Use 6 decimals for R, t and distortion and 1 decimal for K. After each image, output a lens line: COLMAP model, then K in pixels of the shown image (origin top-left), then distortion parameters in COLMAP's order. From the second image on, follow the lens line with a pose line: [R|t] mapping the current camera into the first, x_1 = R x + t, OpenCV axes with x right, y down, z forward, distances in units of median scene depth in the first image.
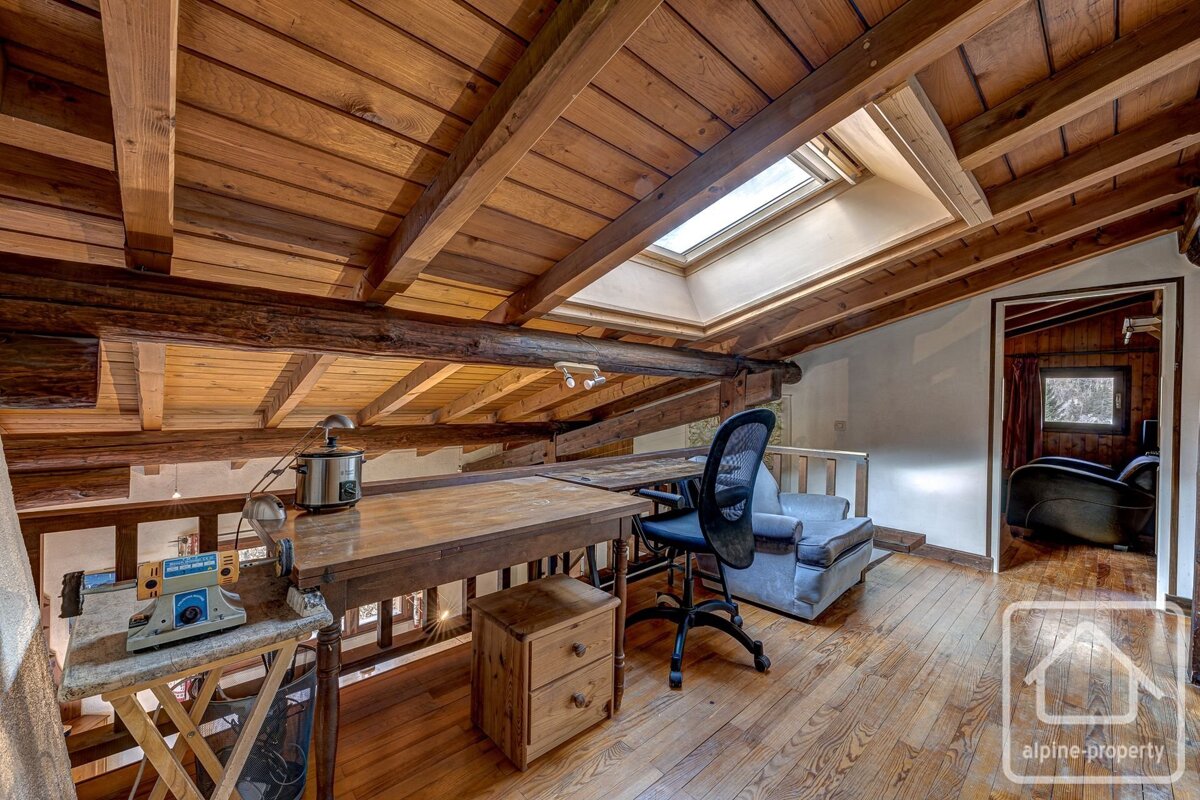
lens RADIAL K [[473.9, 0, 600.0], [0, 473.9, 400.0], [0, 0, 1]] dist [0.002169, 0.000170]
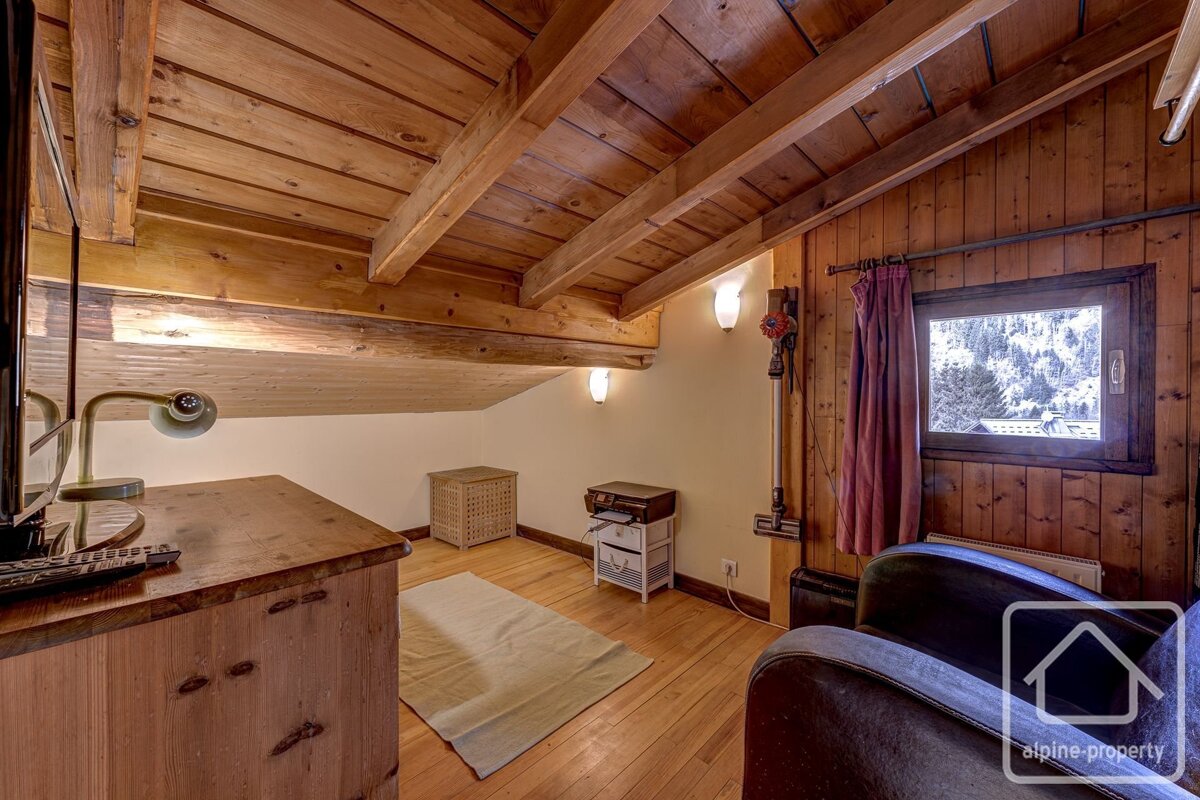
lens RADIAL K [[454.7, 0, 600.0], [0, 454.7, 400.0], [0, 0, 1]] dist [-0.011505, -0.000010]
pose [[0.999042, -0.020698, 0.038562, 0.672552], [0.020286, 0.999733, 0.011048, 0.010335], [-0.038780, -0.010255, 0.999195, 0.659078]]
